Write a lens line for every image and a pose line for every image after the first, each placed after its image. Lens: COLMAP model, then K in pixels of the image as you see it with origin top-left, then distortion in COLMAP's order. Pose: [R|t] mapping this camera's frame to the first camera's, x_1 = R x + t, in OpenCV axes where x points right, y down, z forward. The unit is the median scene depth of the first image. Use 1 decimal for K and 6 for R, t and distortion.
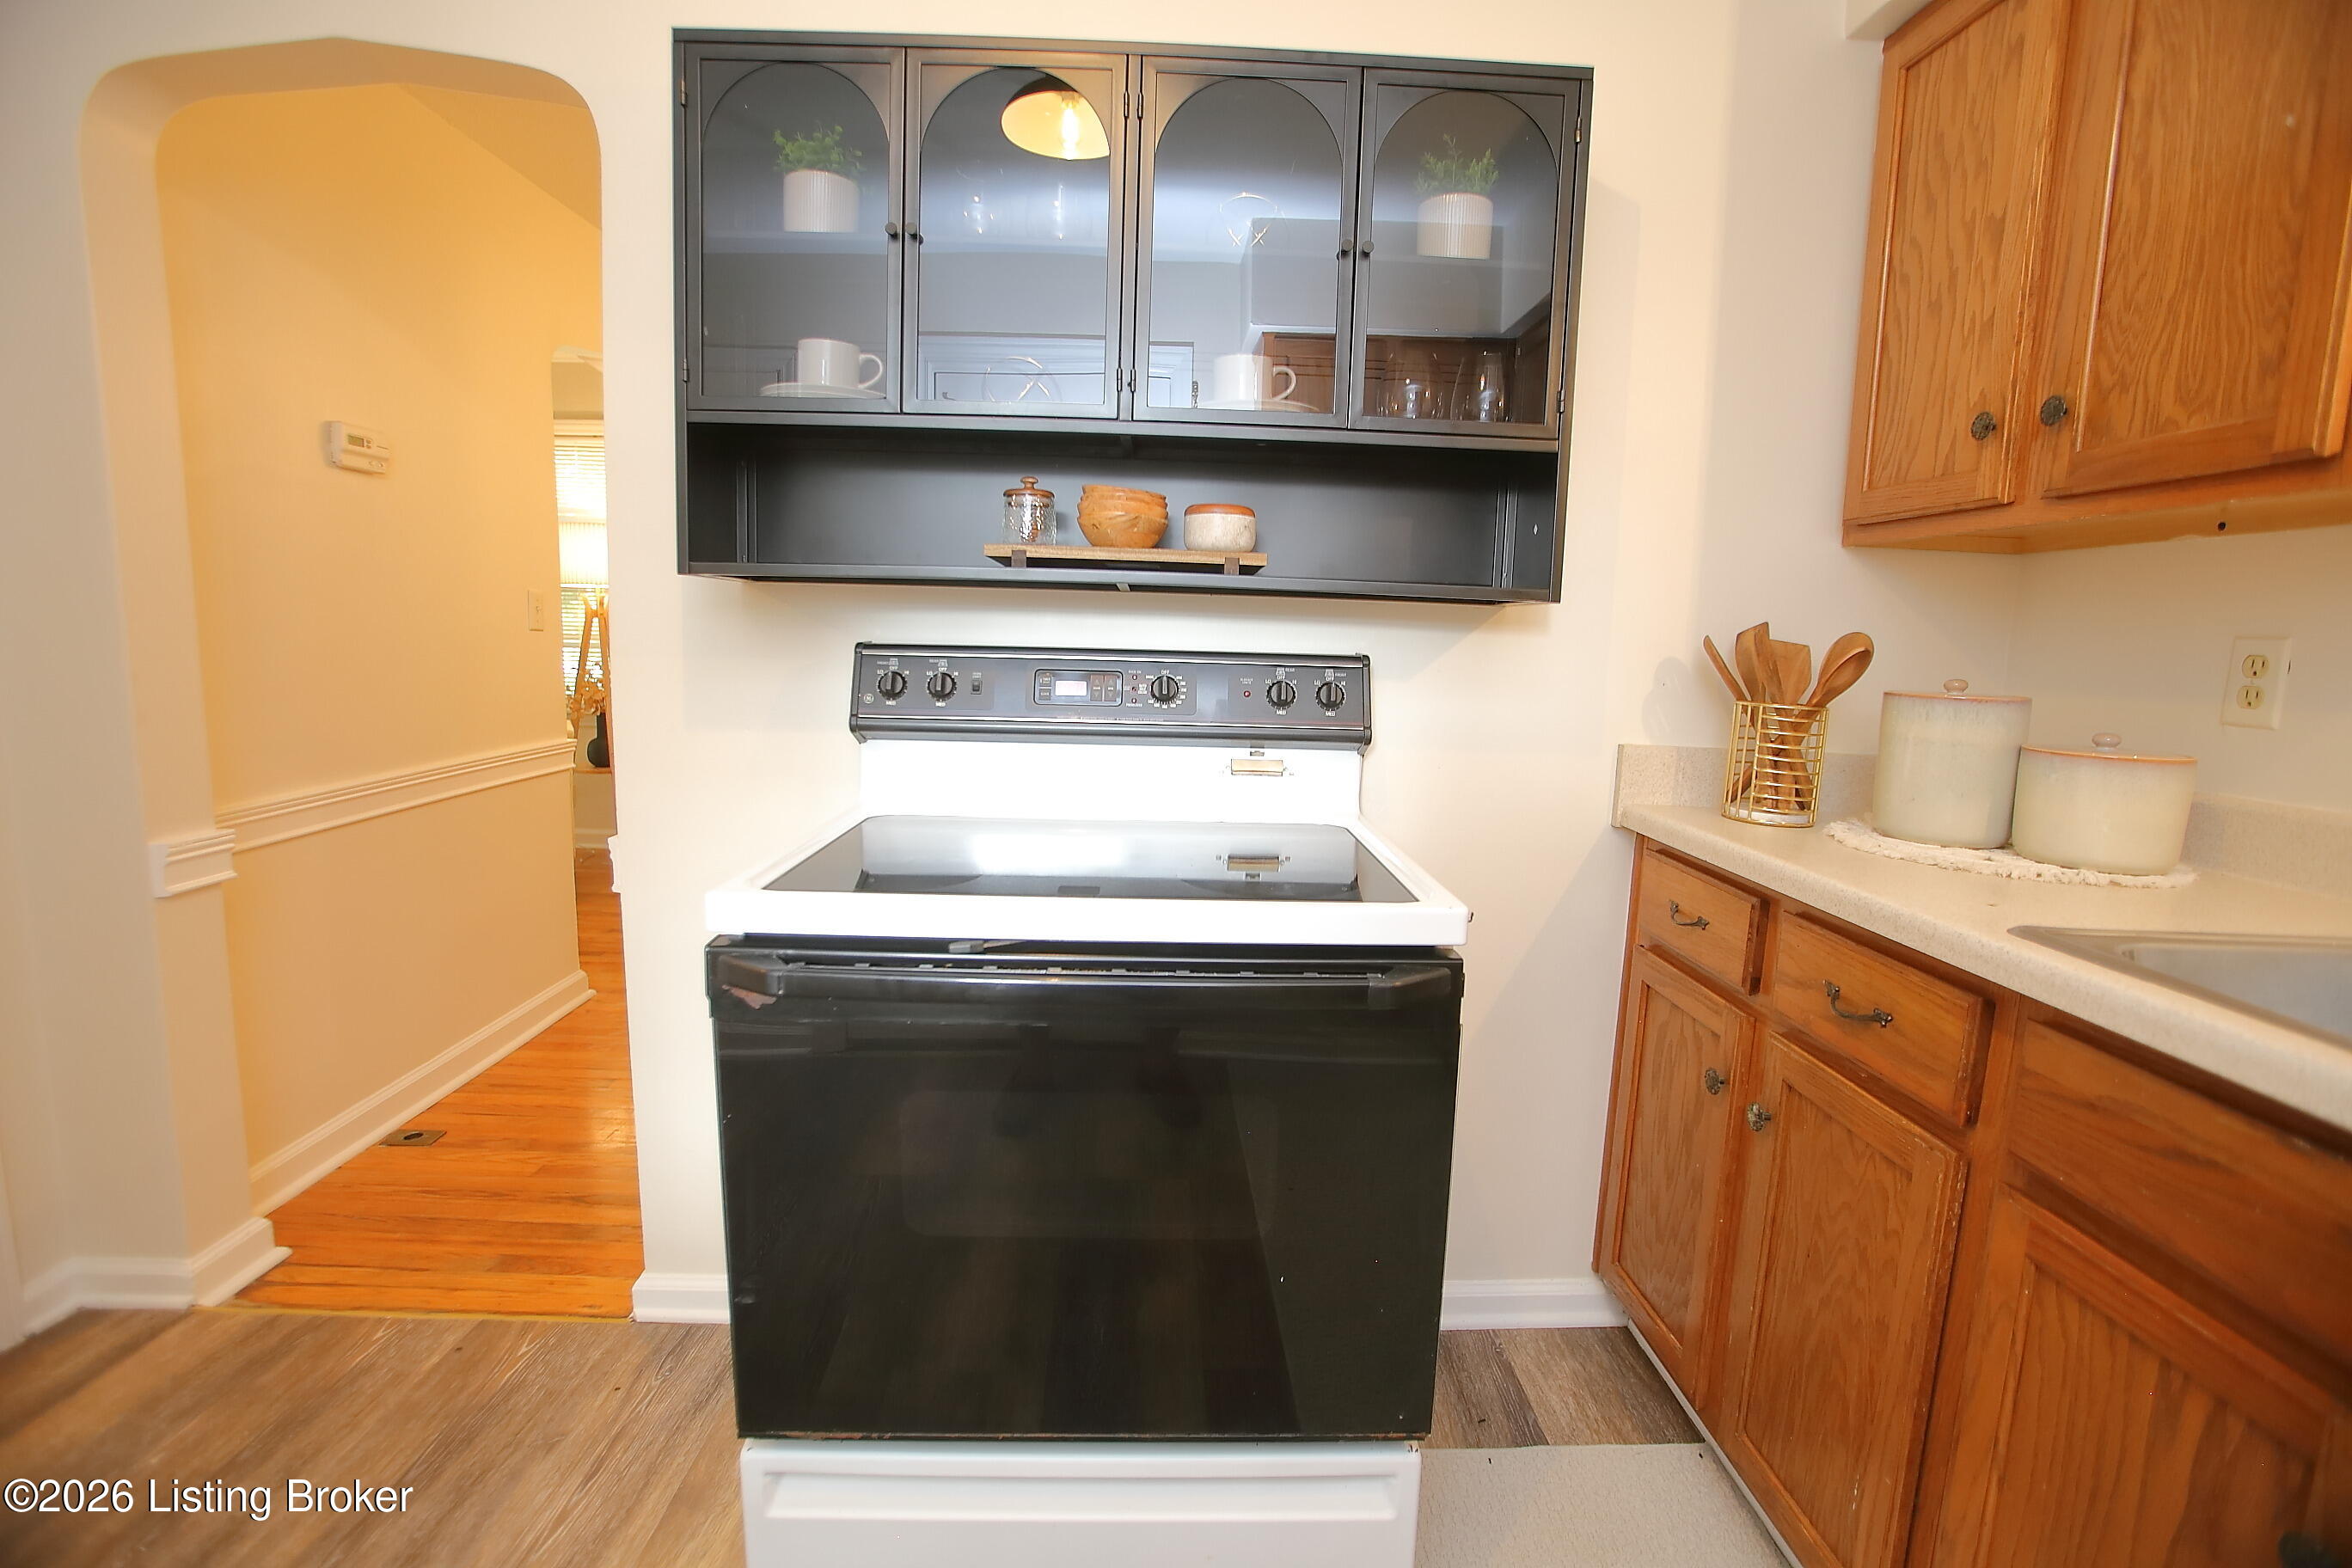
lens RADIAL K [[1074.5, 0, 1181.5], [0, 1074.5, 777.2], [0, 0, 1]] dist [-0.060405, 0.019684]
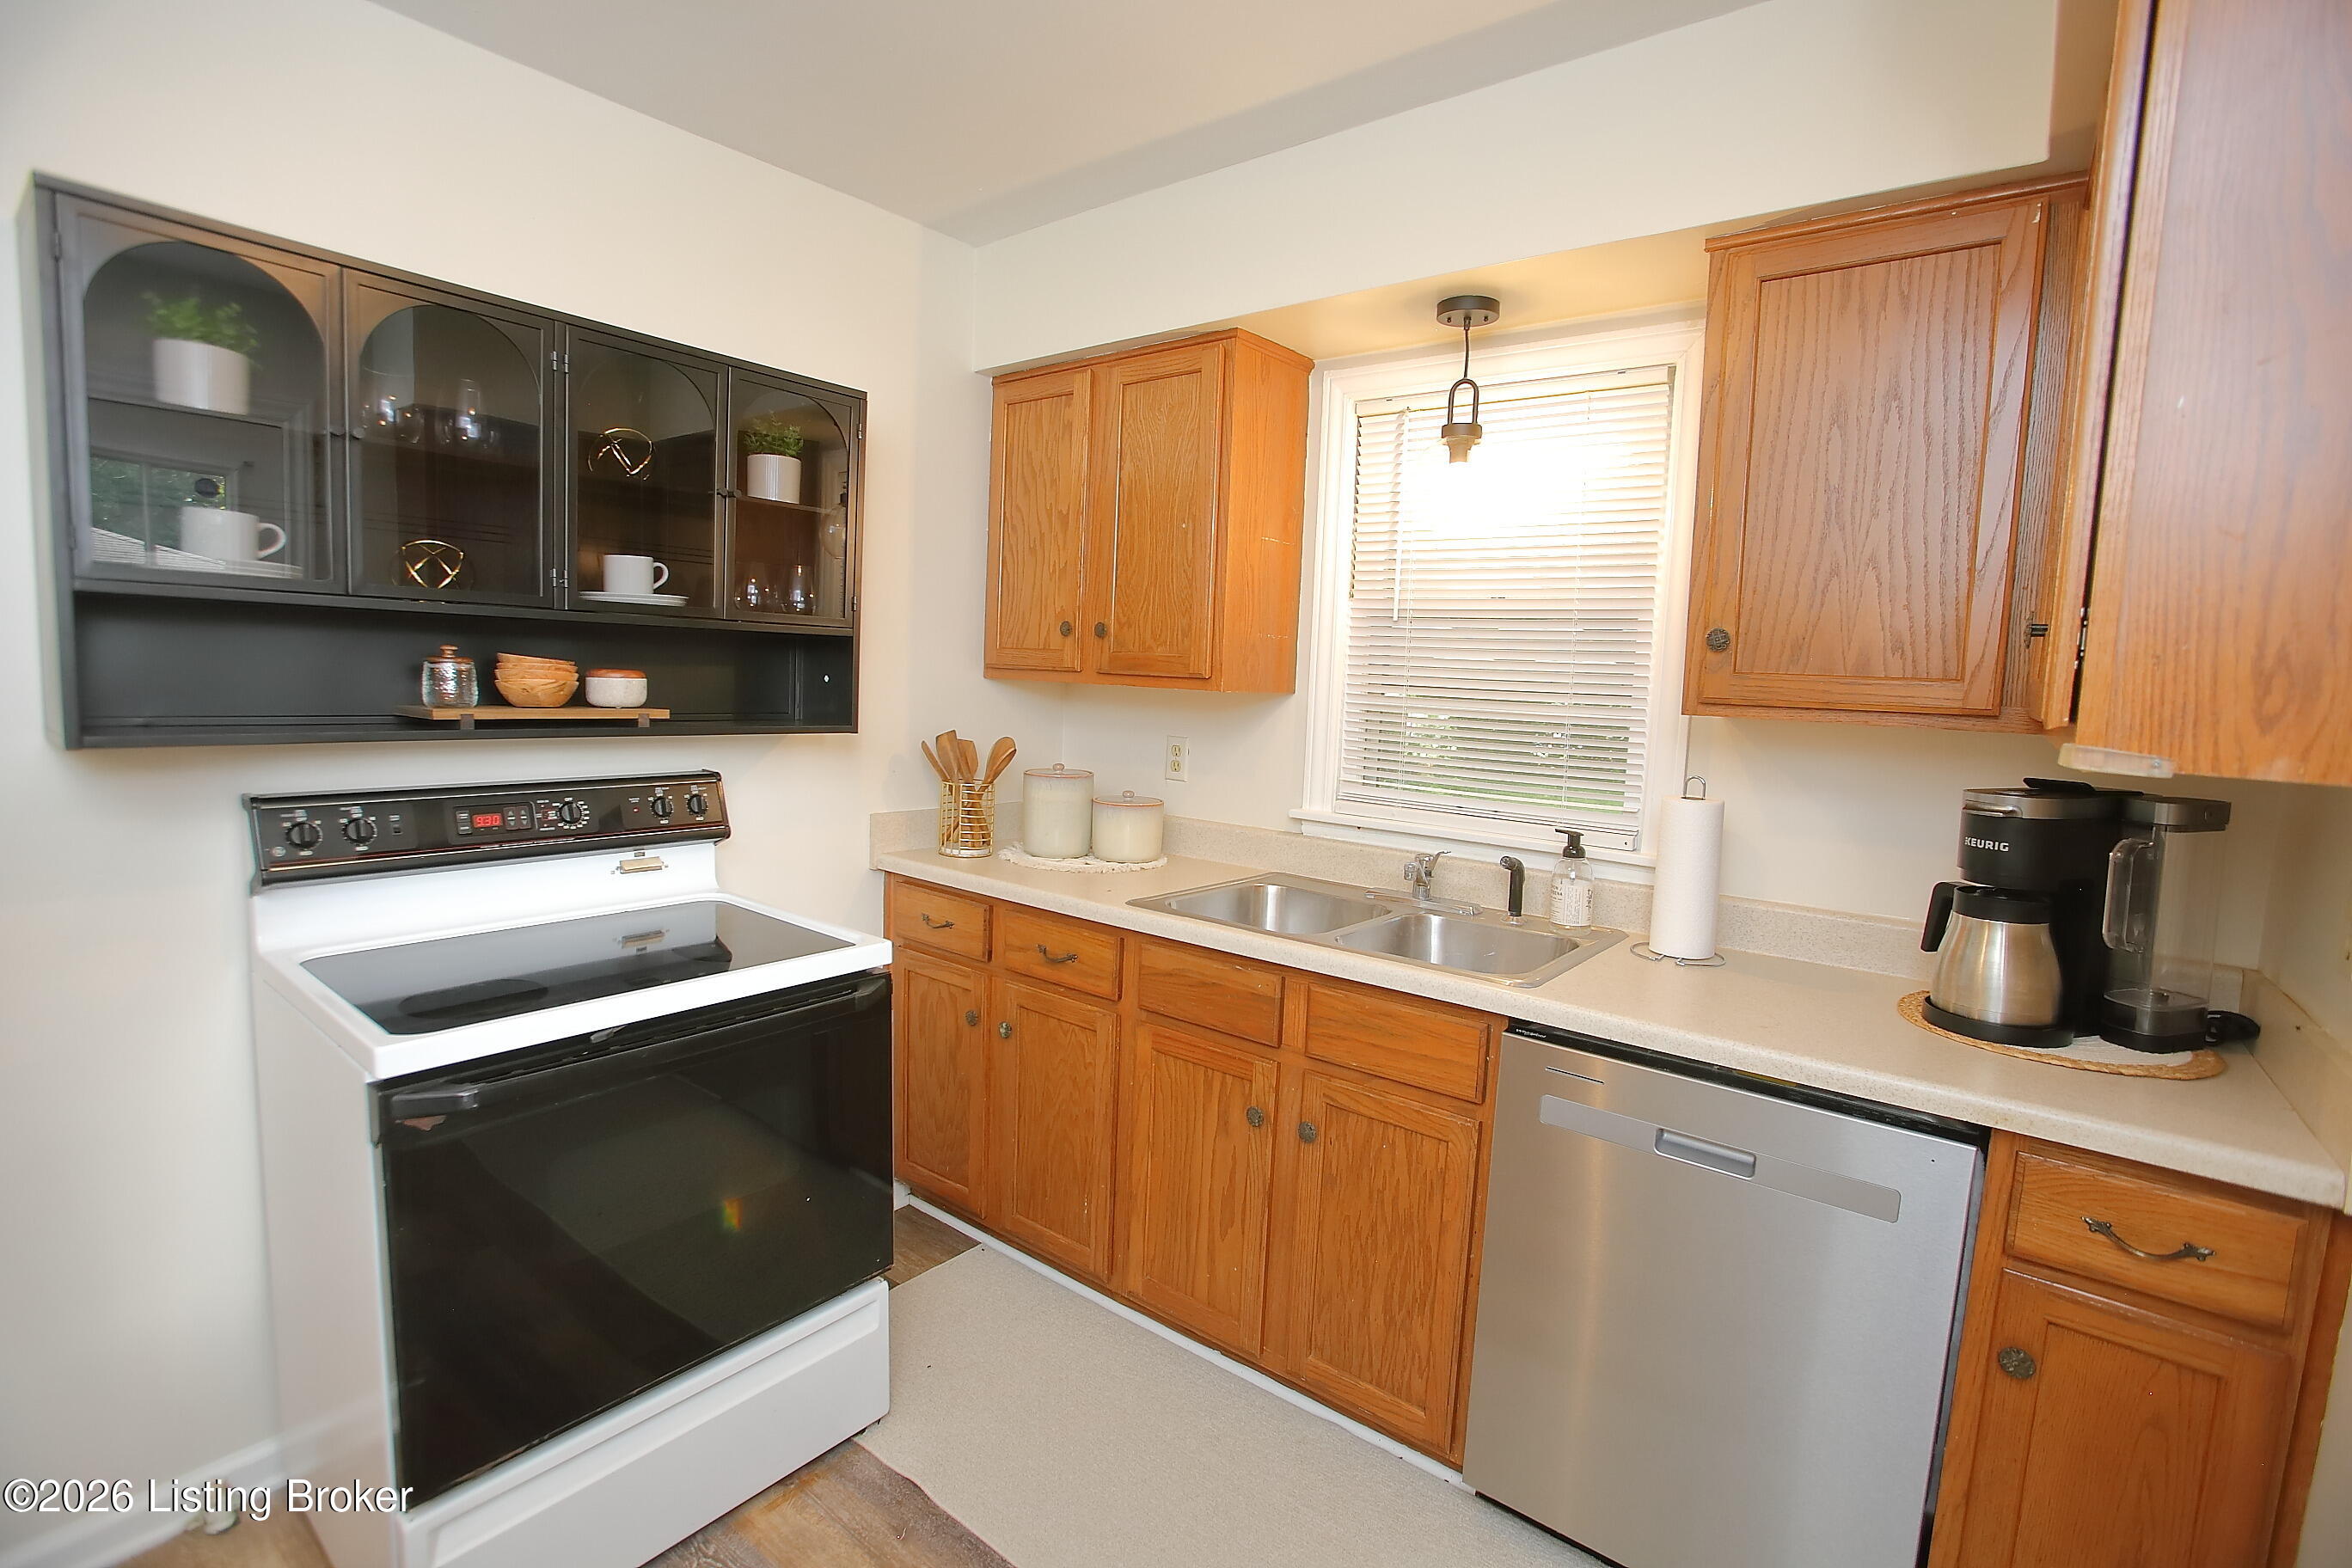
lens RADIAL K [[1074.5, 0, 1189.0], [0, 1074.5, 785.9], [0, 0, 1]] dist [-0.060405, 0.019684]
pose [[0.628666, -0.082892, 0.773245, -0.562197], [0.078428, 0.995992, 0.043007, -0.122847], [-0.773711, 0.033607, 0.632647, -0.345662]]
